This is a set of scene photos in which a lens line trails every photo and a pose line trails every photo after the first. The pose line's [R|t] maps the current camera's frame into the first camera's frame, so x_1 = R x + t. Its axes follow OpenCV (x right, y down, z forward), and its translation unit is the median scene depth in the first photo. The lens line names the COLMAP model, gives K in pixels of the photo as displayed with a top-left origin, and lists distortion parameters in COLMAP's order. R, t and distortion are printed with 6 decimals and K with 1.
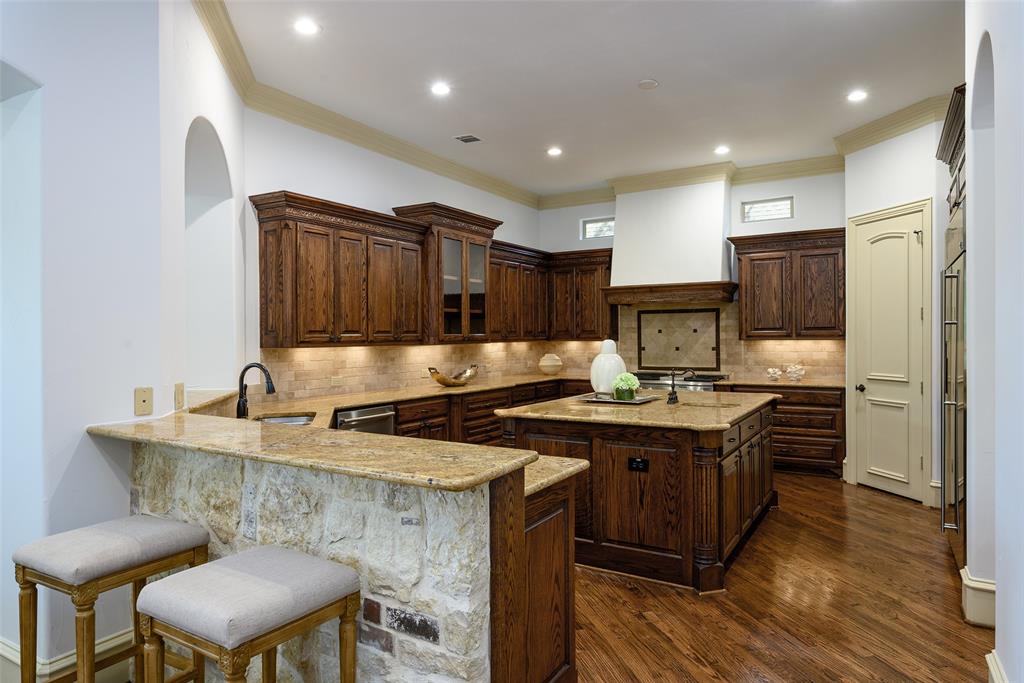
lens RADIAL K [[620.1, 0, 511.7], [0, 620.1, 338.2], [0, 0, 1]] dist [-0.006415, -0.000623]
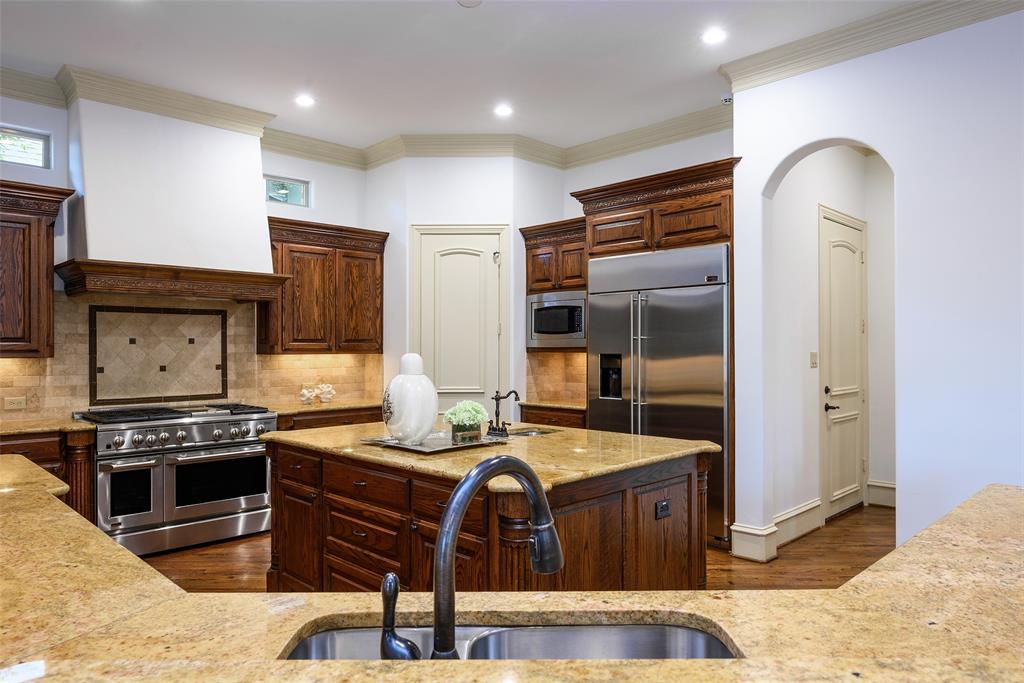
lens RADIAL K [[652.4, 0, 509.4], [0, 652.4, 344.8], [0, 0, 1]] dist [-0.006246, -0.000193]
pose [[0.259870, 0.010551, 0.965586, -0.308277], [0.002578, 0.999929, -0.011620, 0.001207], [-0.965640, 0.005509, 0.259825, 0.488965]]
